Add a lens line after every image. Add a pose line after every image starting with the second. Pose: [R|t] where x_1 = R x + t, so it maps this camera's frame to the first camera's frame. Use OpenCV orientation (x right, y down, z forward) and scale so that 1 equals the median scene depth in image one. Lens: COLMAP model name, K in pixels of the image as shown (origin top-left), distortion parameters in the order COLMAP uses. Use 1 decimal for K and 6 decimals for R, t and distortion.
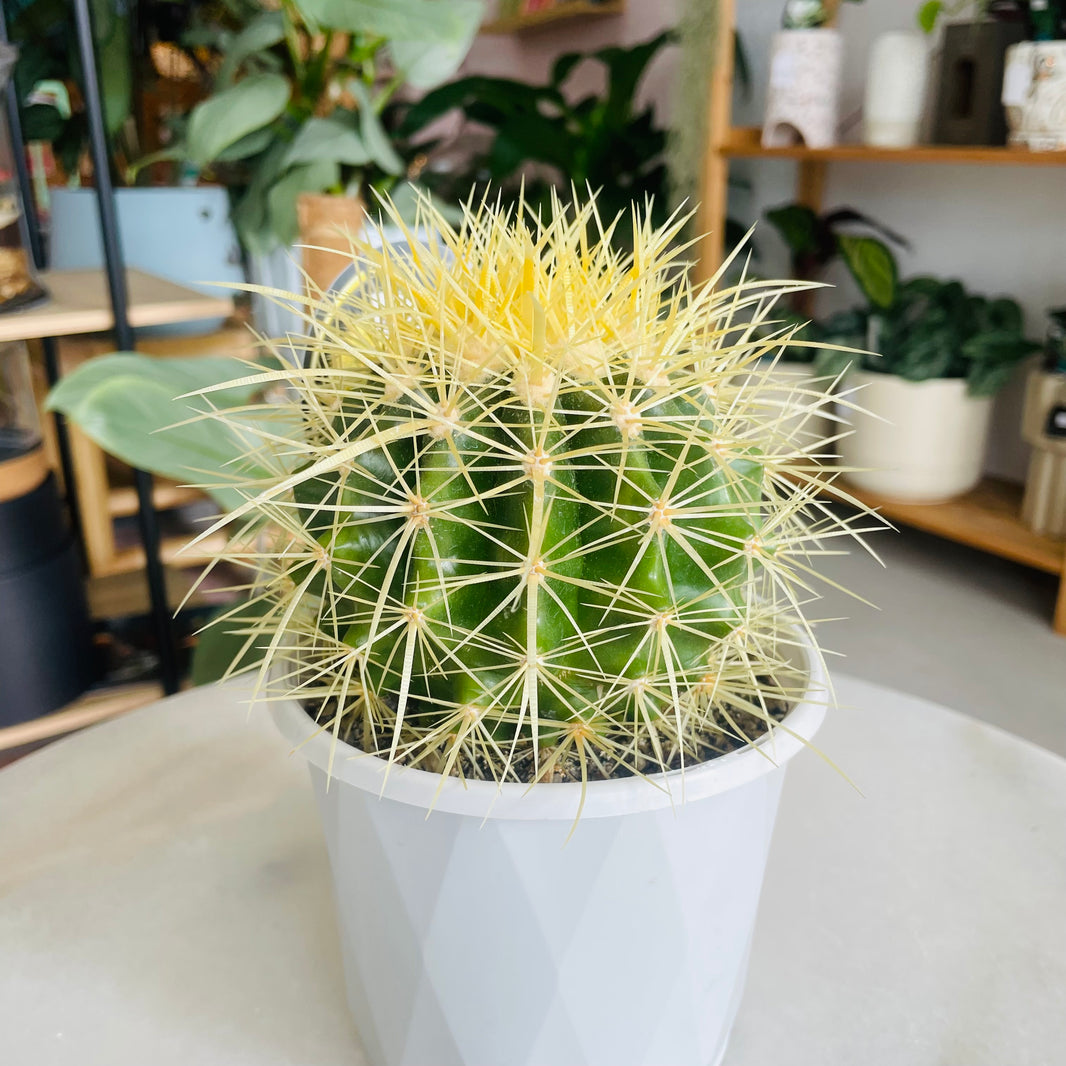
lens RADIAL K [[1115.4, 0, 528.3], [0, 1115.4, 535.7], [0, 0, 1]] dist [0.020127, -0.018794]
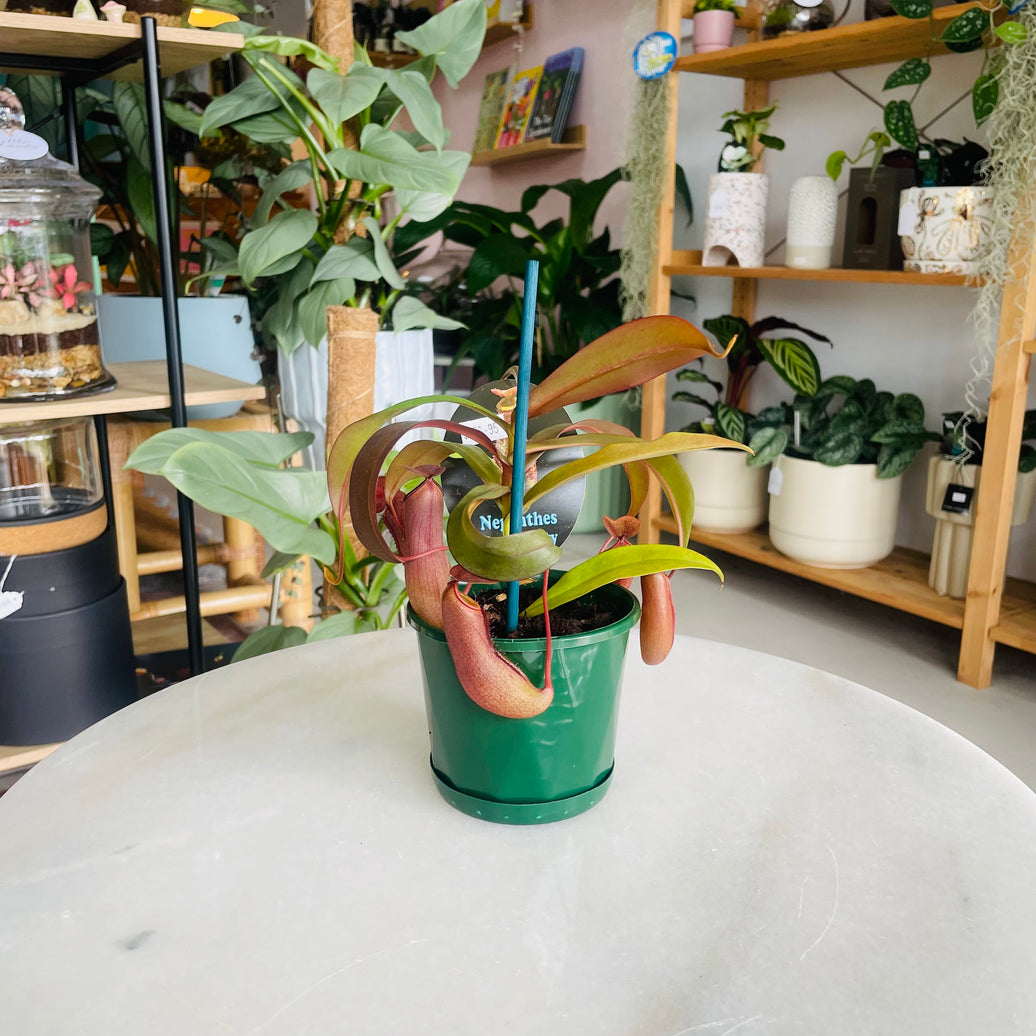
lens RADIAL K [[1052.4, 0, 518.0], [0, 1052.4, 518.0], [0, 0, 1]] dist [0.058944, -0.083511]
pose [[0.999763, 0.007205, 0.020545, -0.008590], [-0.005253, 0.995600, -0.093554, 0.038022], [-0.021128, 0.093424, 0.995402, -0.144402]]
